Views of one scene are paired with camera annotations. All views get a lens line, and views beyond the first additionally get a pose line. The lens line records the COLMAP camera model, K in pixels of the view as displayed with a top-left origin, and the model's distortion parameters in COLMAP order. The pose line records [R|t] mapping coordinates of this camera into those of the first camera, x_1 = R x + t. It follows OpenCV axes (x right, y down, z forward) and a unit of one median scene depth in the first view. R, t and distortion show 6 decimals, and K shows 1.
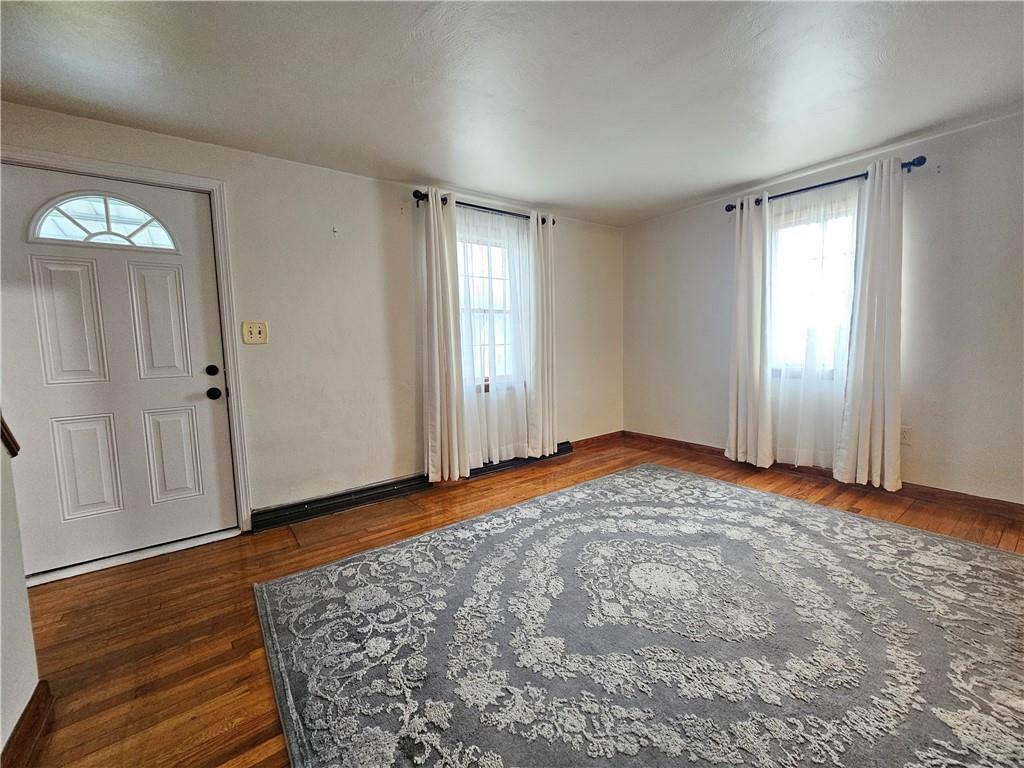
lens RADIAL K [[421.3, 0, 508.7], [0, 421.3, 381.2], [0, 0, 1]] dist [-0.000811, -0.000378]
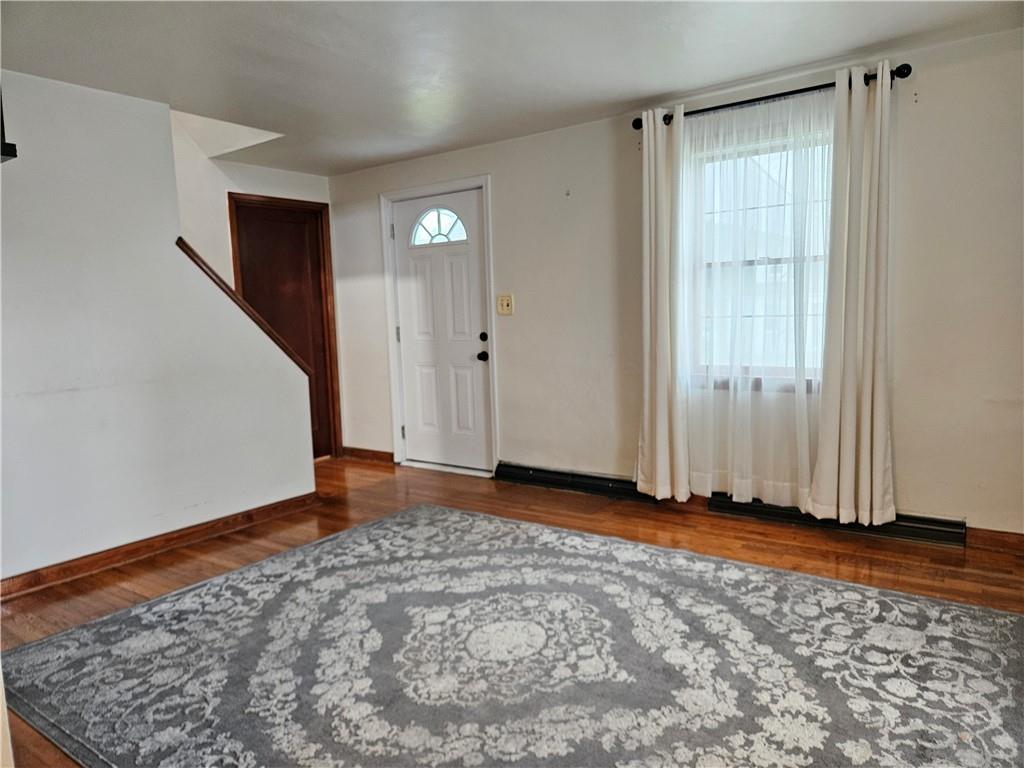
lens RADIAL K [[686.6, 0, 515.5], [0, 686.6, 388.0], [0, 0, 1]] dist [0.064969, -0.055711]
pose [[0.311343, 0.127436, -0.941714, 1.182809], [-0.061823, 0.991585, 0.113745, -0.108645], [0.948284, 0.022806, 0.316602, 0.463413]]
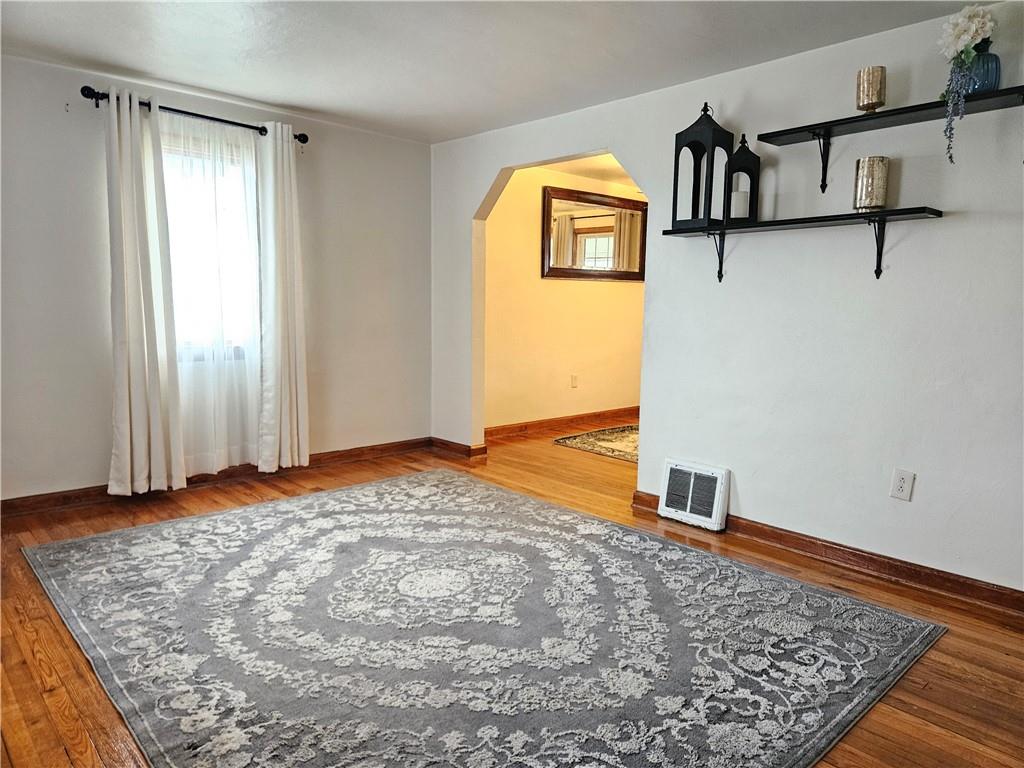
lens RADIAL K [[686.6, 0, 515.5], [0, 686.6, 388.0], [0, 0, 1]] dist [0.064969, -0.055711]
pose [[-0.112900, -0.093973, 0.989153, -0.820571], [0.078320, 0.991578, 0.103143, -0.056131], [-0.990515, 0.089115, -0.104589, 0.735138]]
